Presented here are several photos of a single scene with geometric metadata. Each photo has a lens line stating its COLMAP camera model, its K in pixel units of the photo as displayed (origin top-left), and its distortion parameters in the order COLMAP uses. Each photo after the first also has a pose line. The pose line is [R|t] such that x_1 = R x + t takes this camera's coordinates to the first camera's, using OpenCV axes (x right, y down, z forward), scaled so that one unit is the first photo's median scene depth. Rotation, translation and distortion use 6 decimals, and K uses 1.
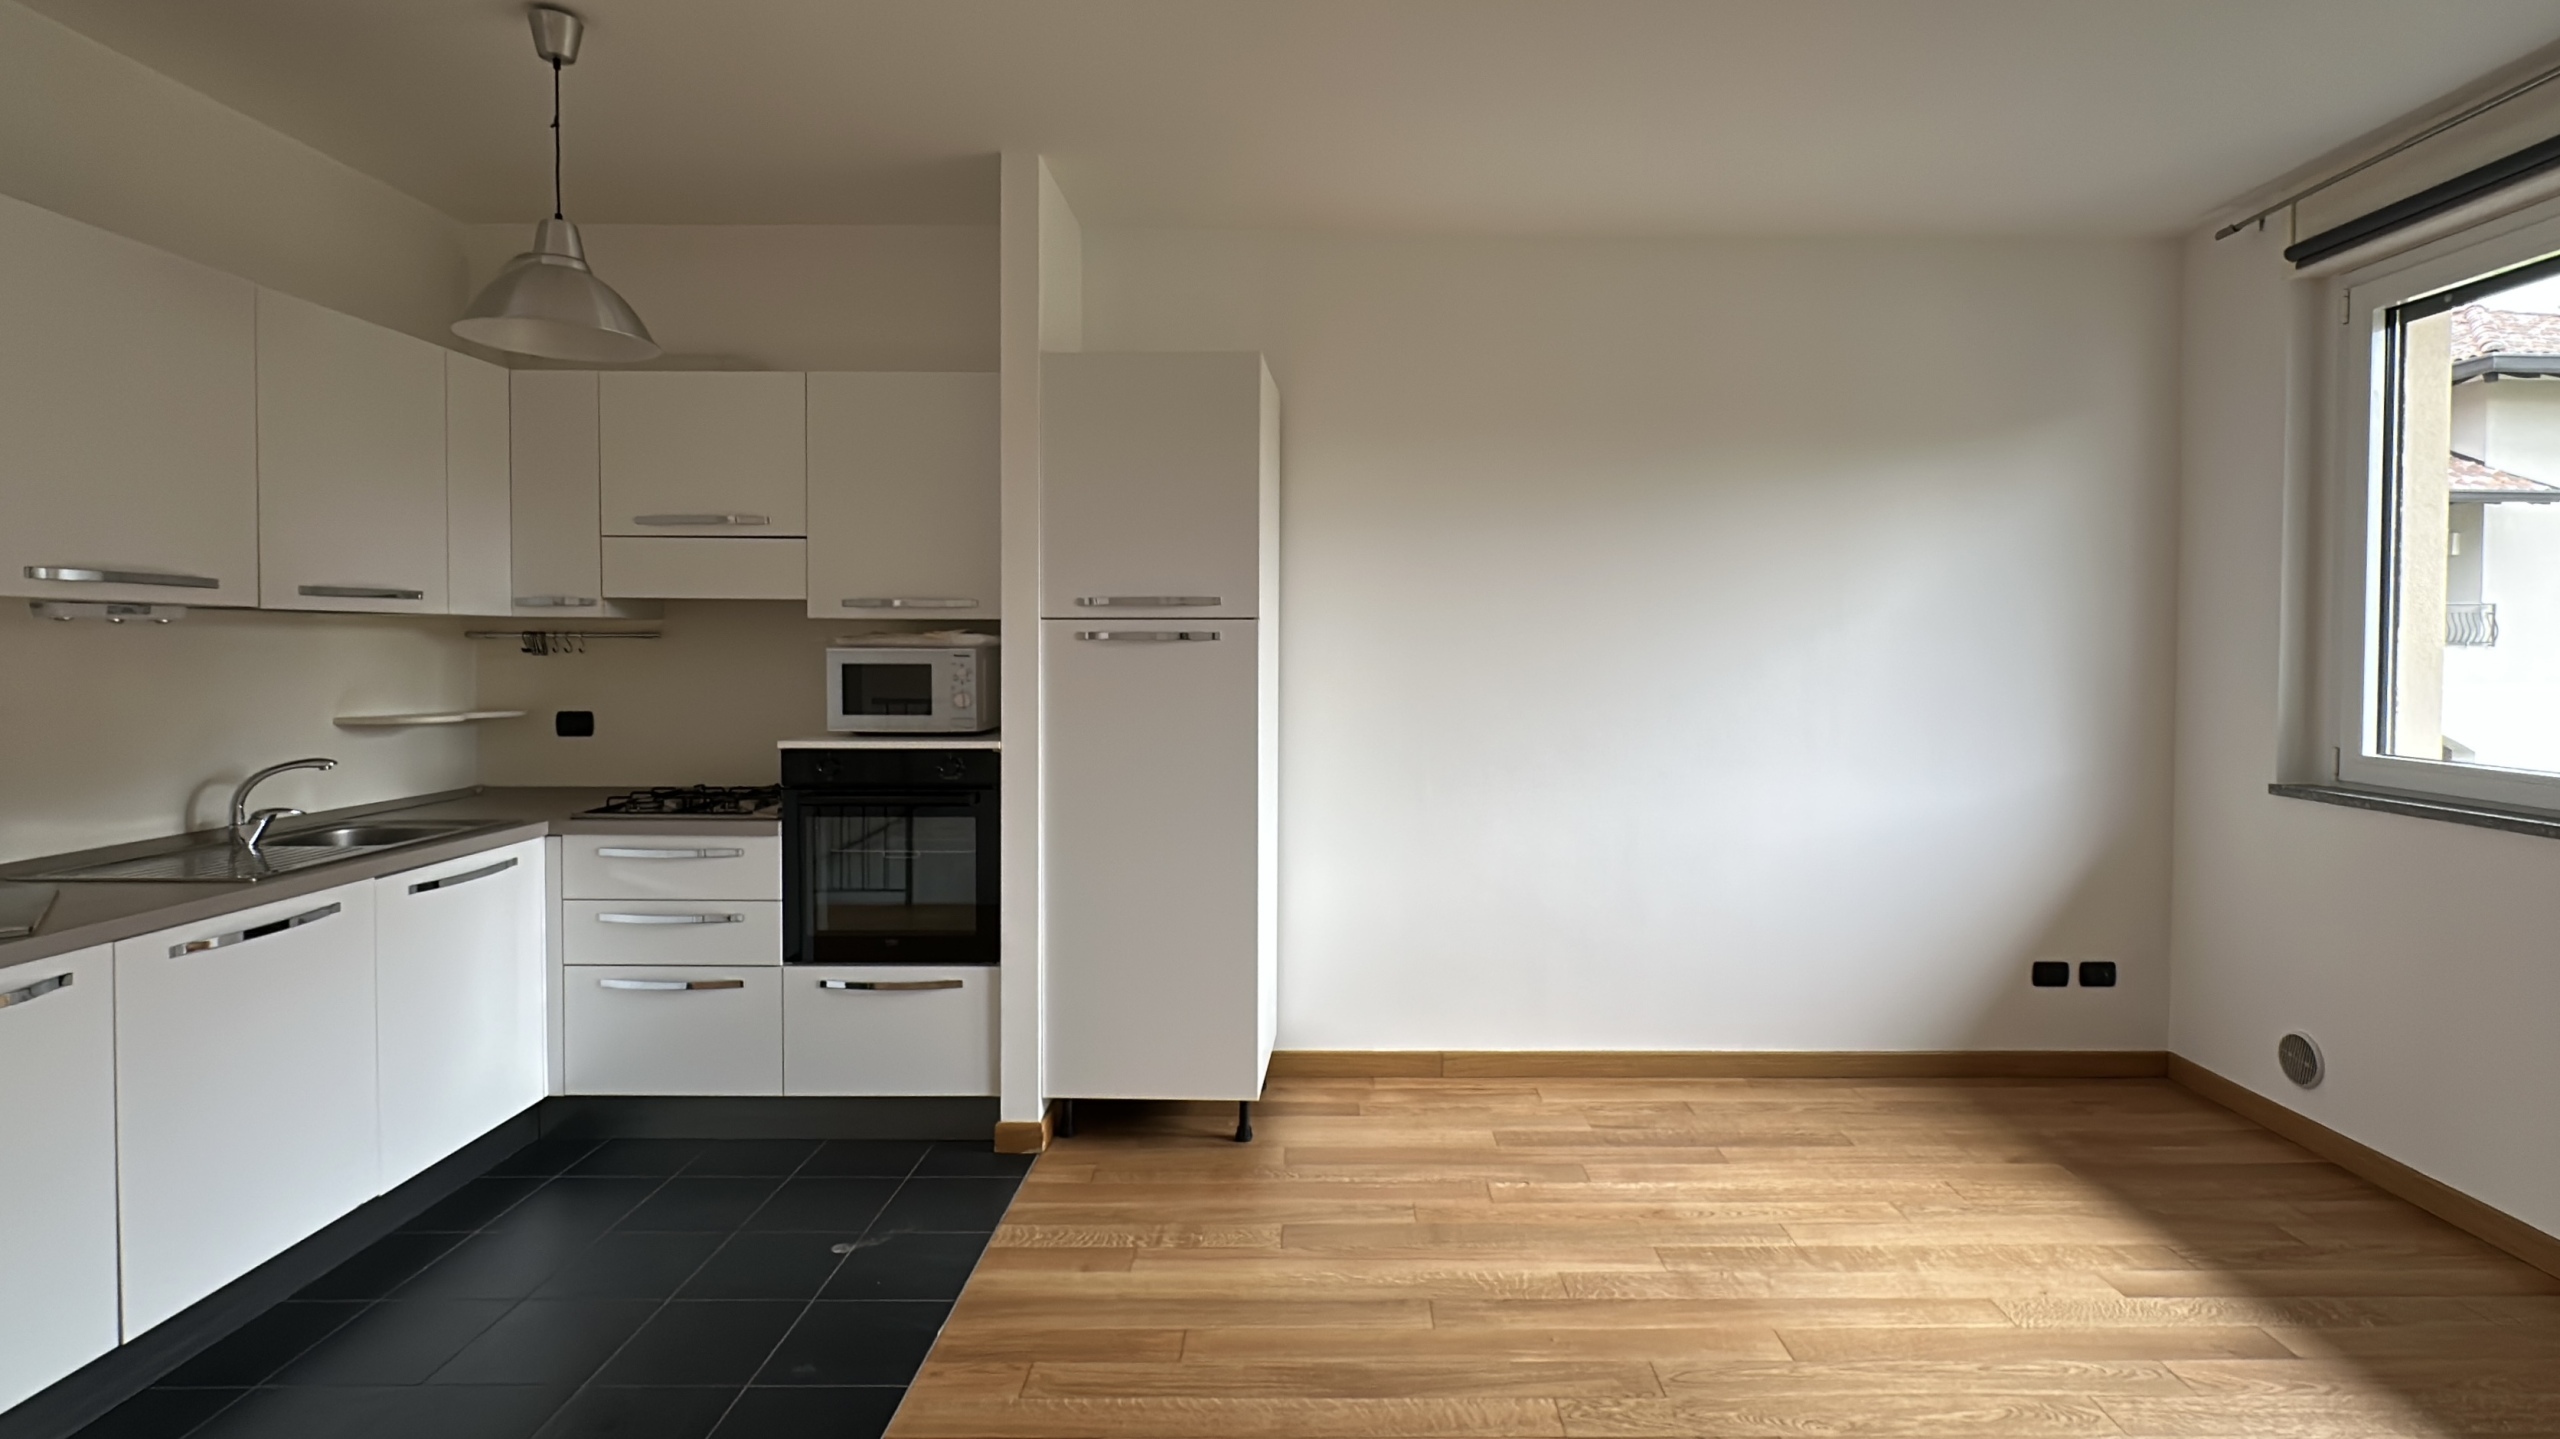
lens RADIAL K [[1238.5, 0, 1333.6], [0, 1238.5, 675.5], [0, 0, 1]] dist [-0.002391, 0.000011]
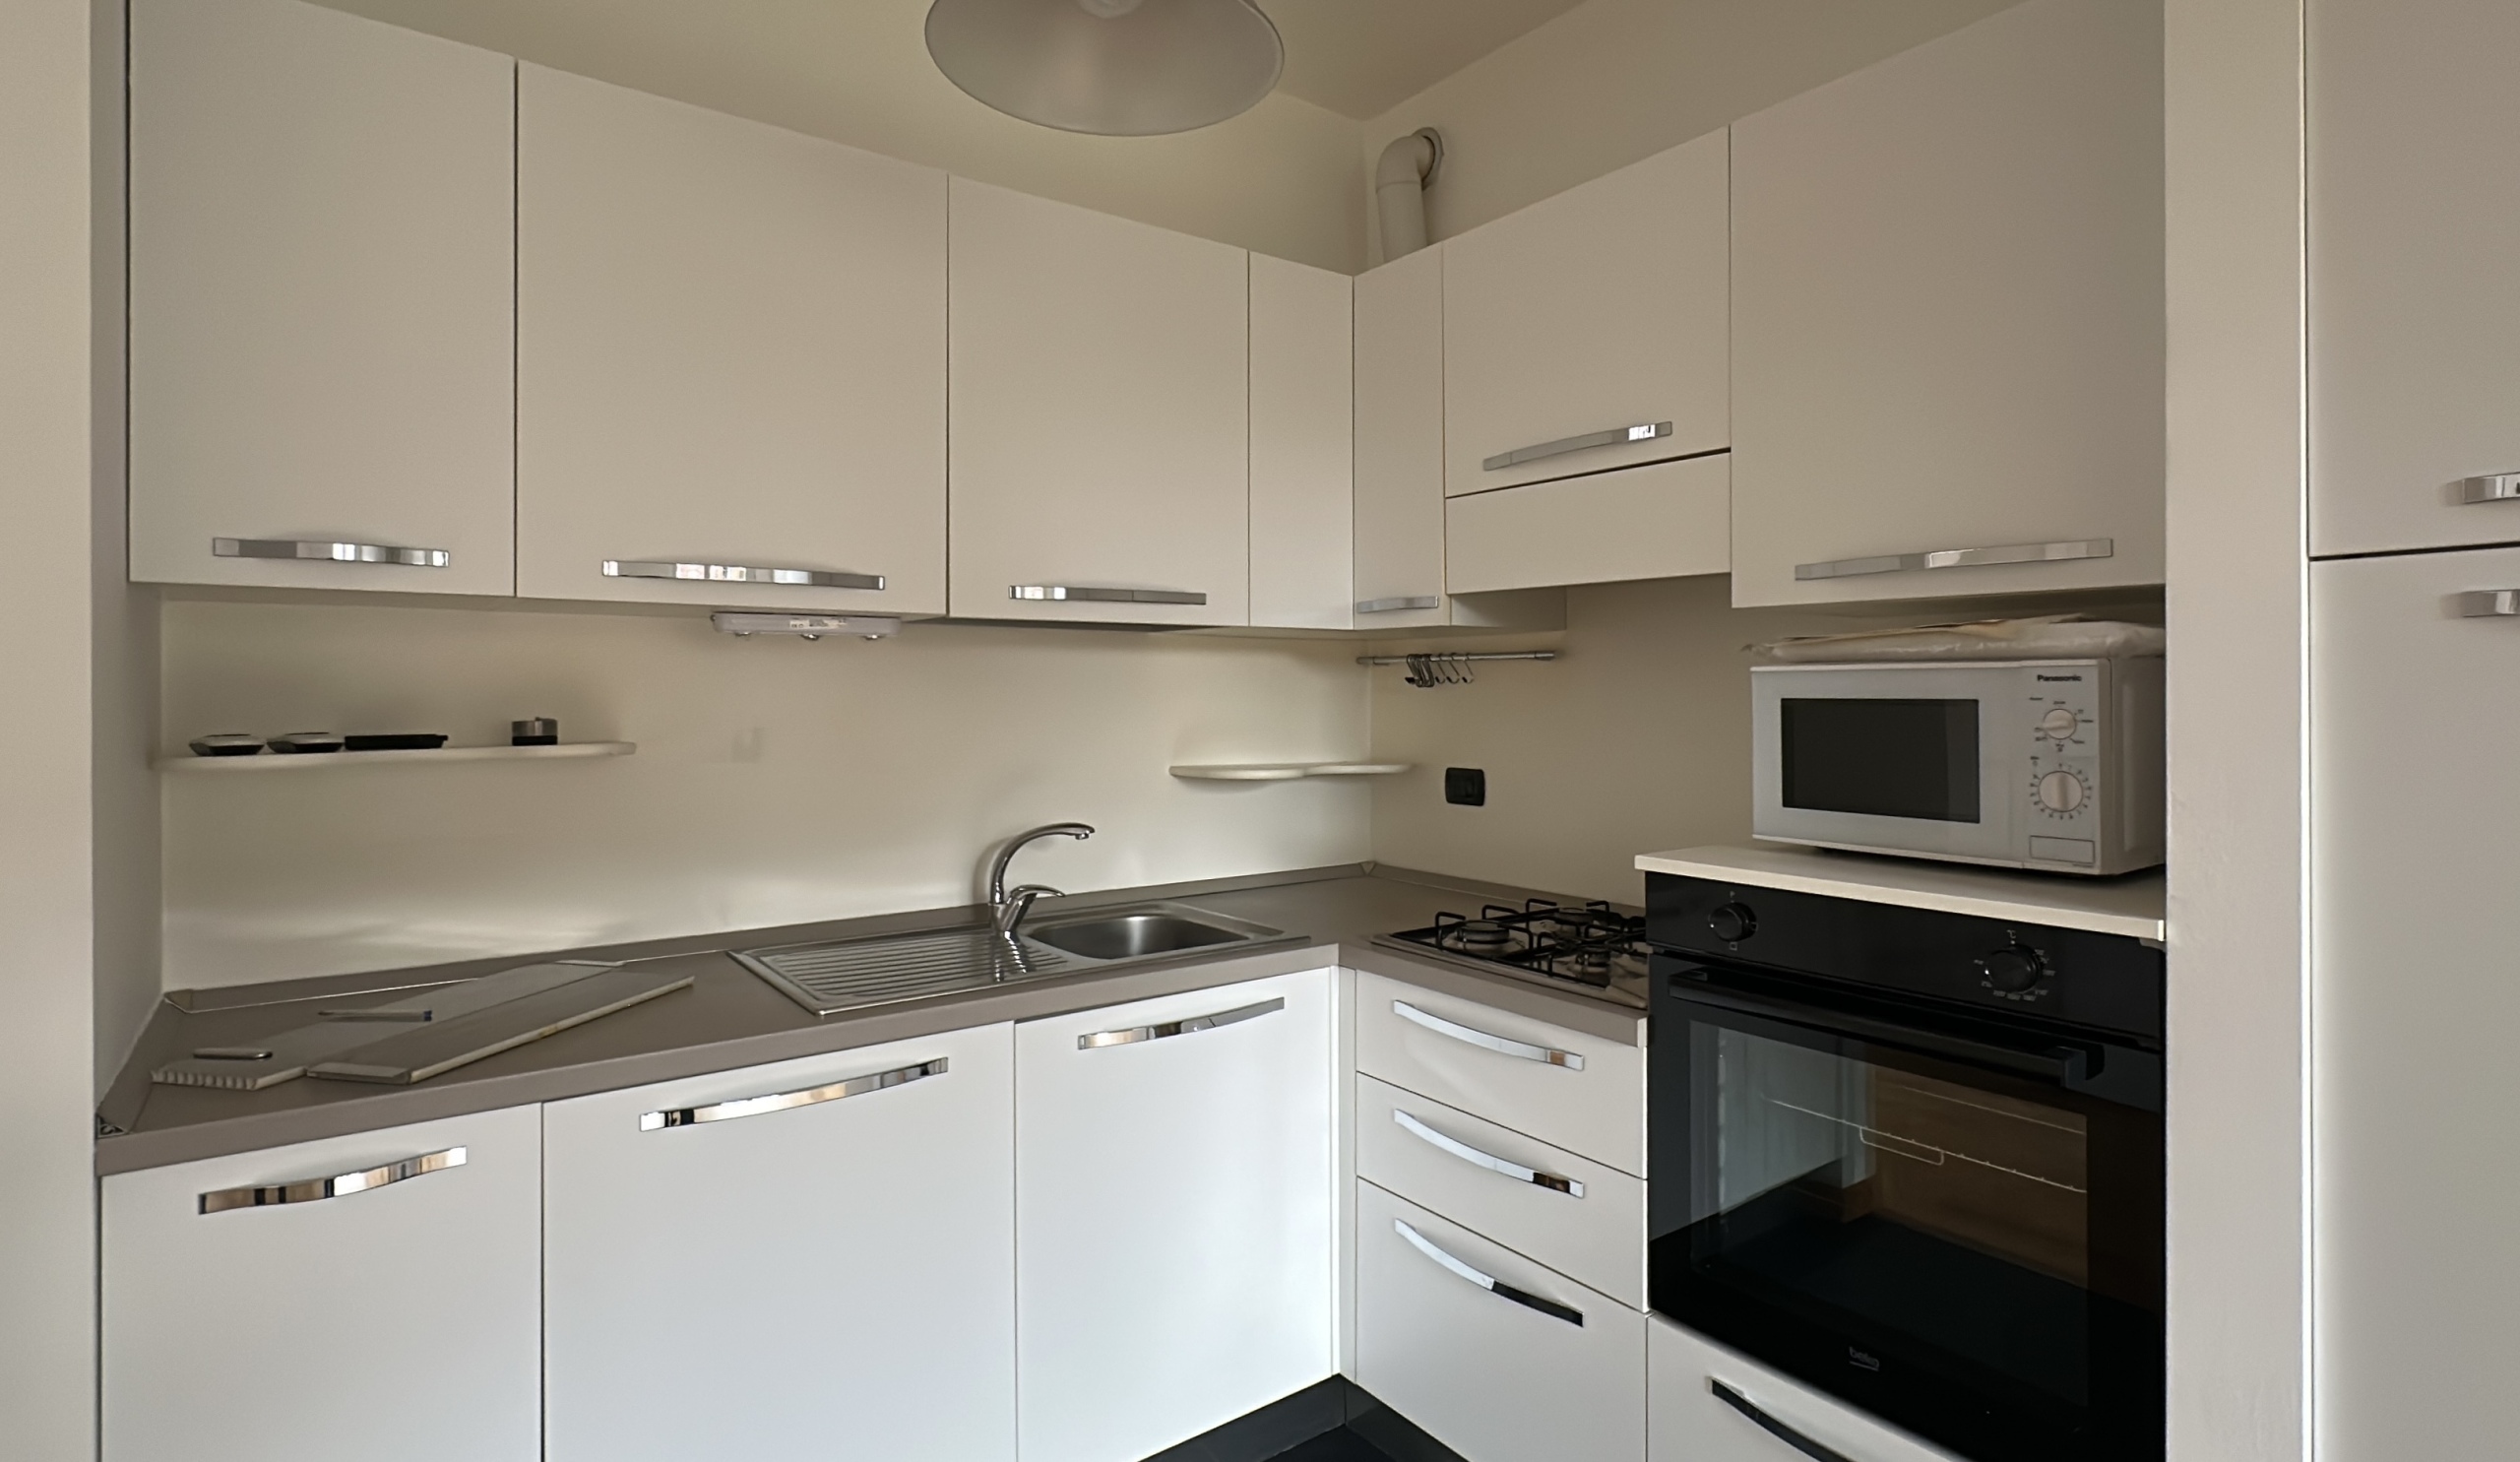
lens RADIAL K [[1252.8, 0, 1270.8], [0, 1252.8, 684.8], [0, 0, 1]] dist [0.000331, -0.000044]
pose [[0.587016, -0.007484, -0.809540, -0.129335], [-0.014450, 0.999701, -0.019720, -0.002520], [0.809446, 0.023274, 0.586733, 0.582864]]
